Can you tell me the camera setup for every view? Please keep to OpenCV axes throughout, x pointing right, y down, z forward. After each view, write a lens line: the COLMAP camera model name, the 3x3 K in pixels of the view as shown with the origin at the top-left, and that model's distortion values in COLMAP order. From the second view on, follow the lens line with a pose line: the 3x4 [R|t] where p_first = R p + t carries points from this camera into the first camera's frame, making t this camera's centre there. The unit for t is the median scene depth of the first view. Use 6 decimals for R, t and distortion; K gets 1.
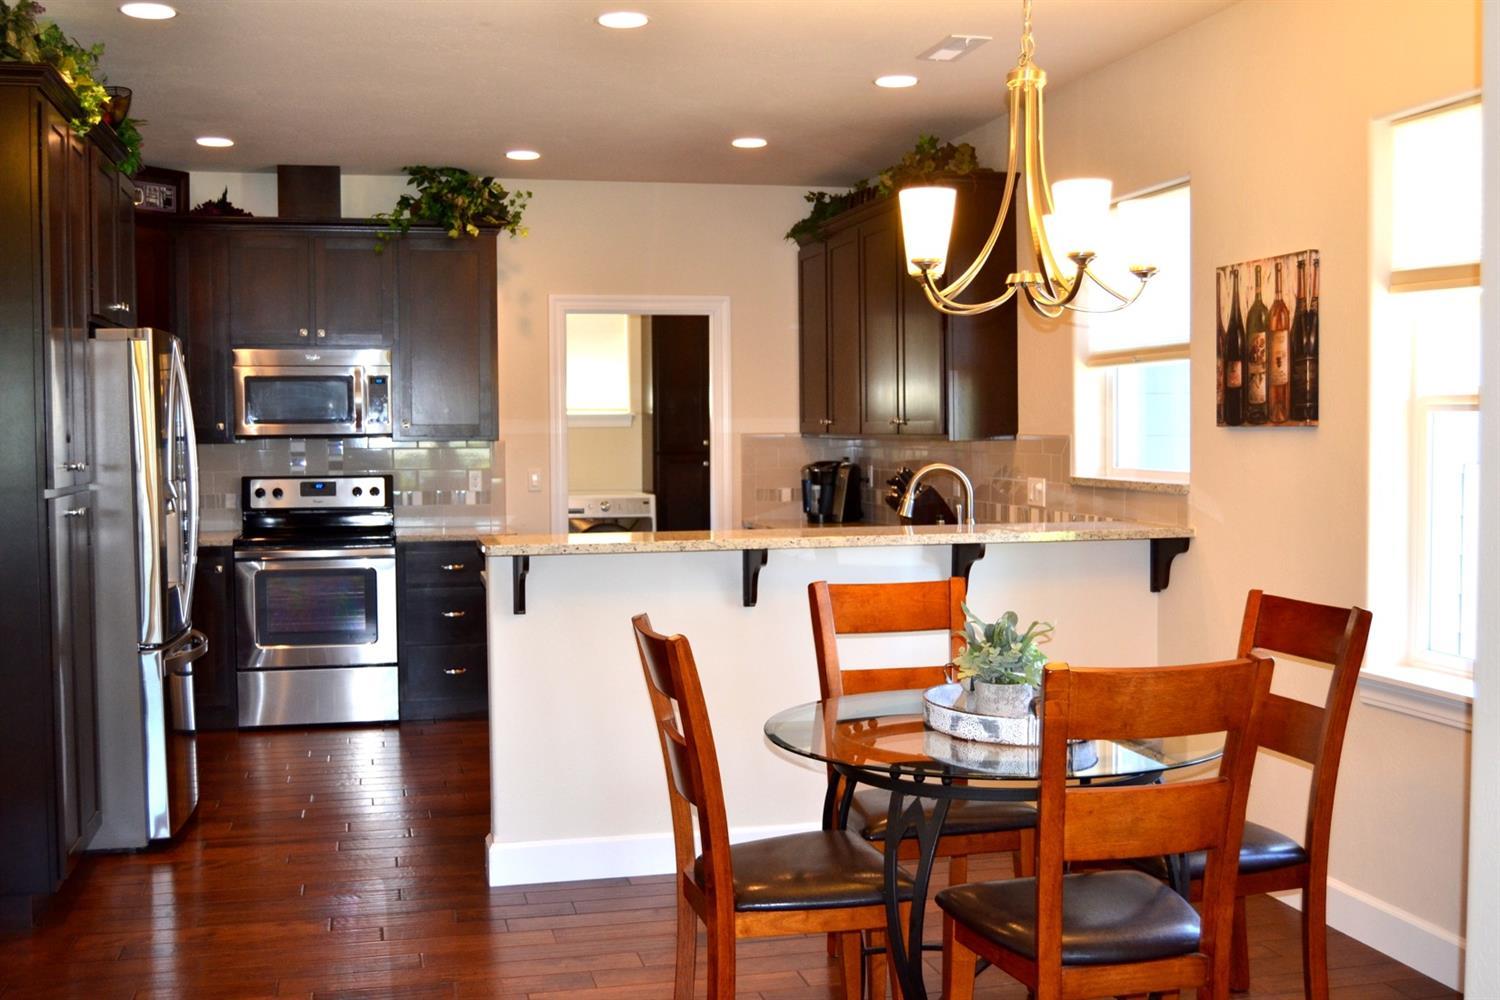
lens RADIAL K [[1623.5, 0, 750.0], [0, 1623.5, 500.0], [0, 0, 1]] dist [-0.066886, -0.025973]
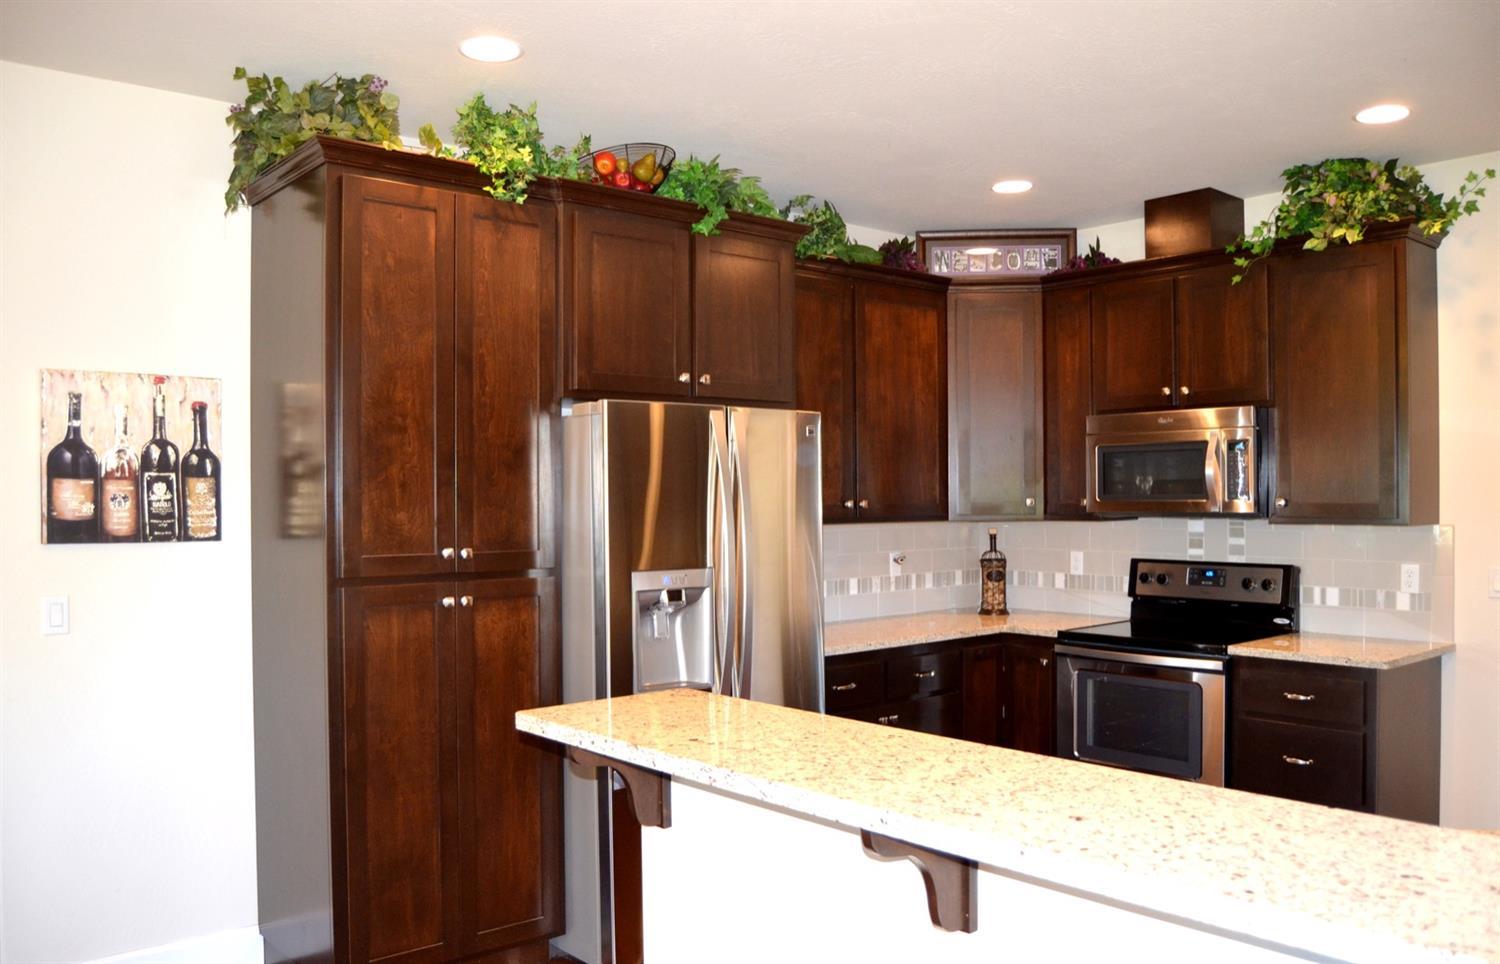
lens RADIAL K [[1197.5, 0, 750.0], [0, 1197.5, 482.0], [0, 0, 1]] dist [-0.045815, 0.003419]
pose [[0.480040, -0.007787, -0.877212, 0.161998], [-0.040384, 0.998704, -0.030965, -0.027960], [0.876317, 0.050290, 0.479103, 0.505306]]
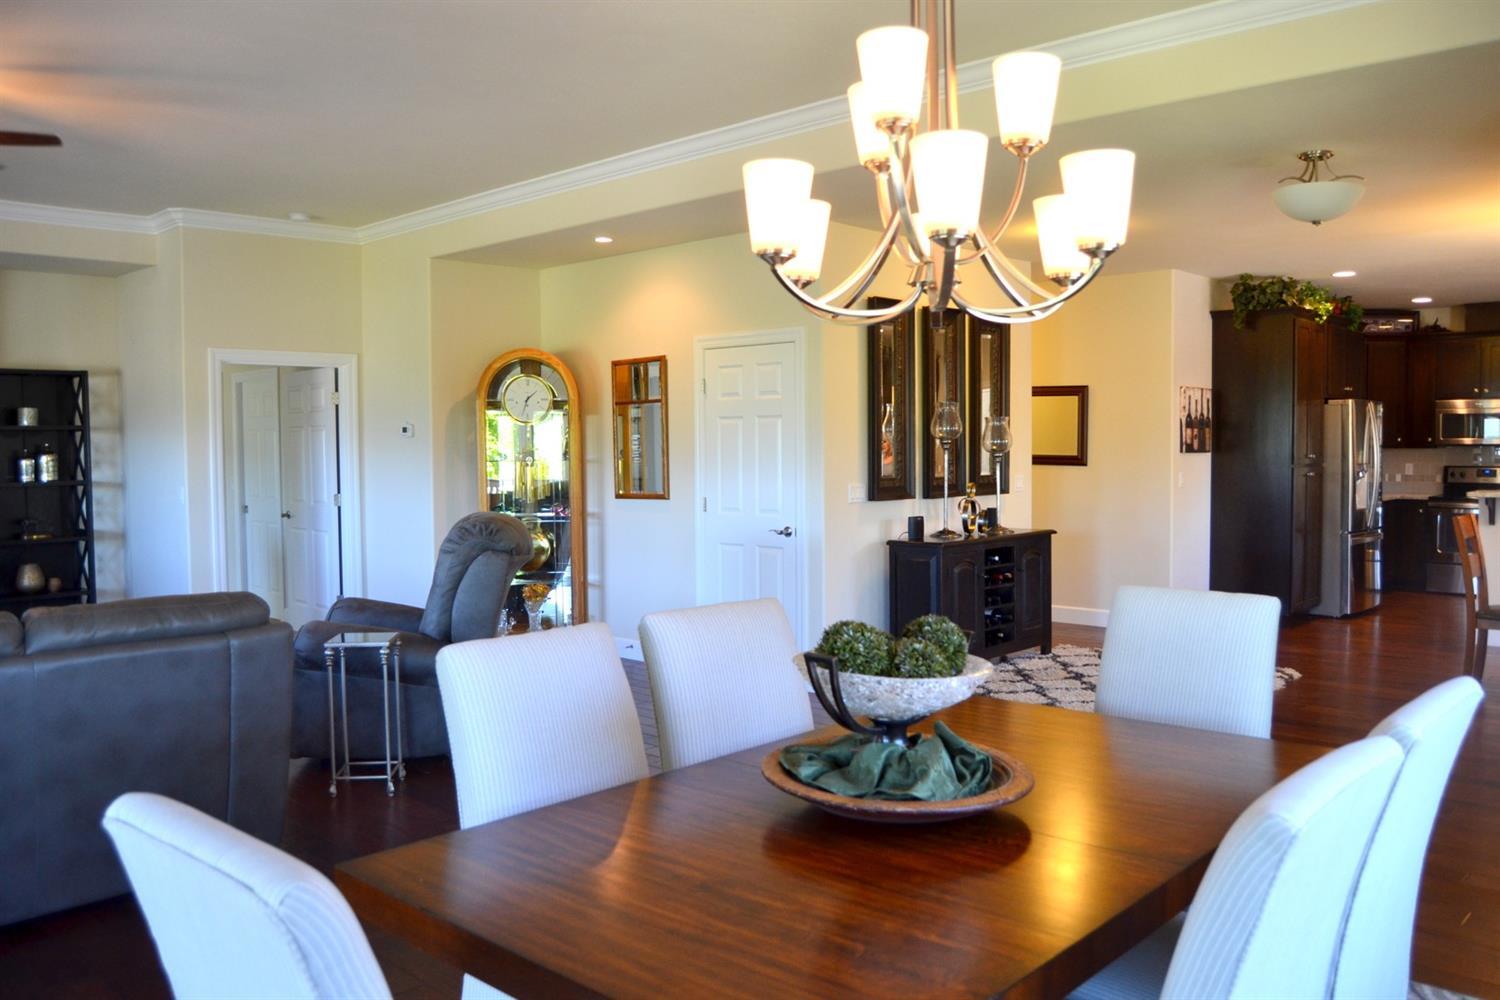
lens RADIAL K [[1173.9, 0, 750.0], [0, 1173.9, 500.0], [0, 0, 1]] dist [-0.093495, 0.005393]
pose [[0.558548, 0.045117, -0.828244, 0.347378], [-0.037819, 0.998866, 0.028906, 0.018450], [0.828610, 0.015178, 0.559621, -0.445031]]
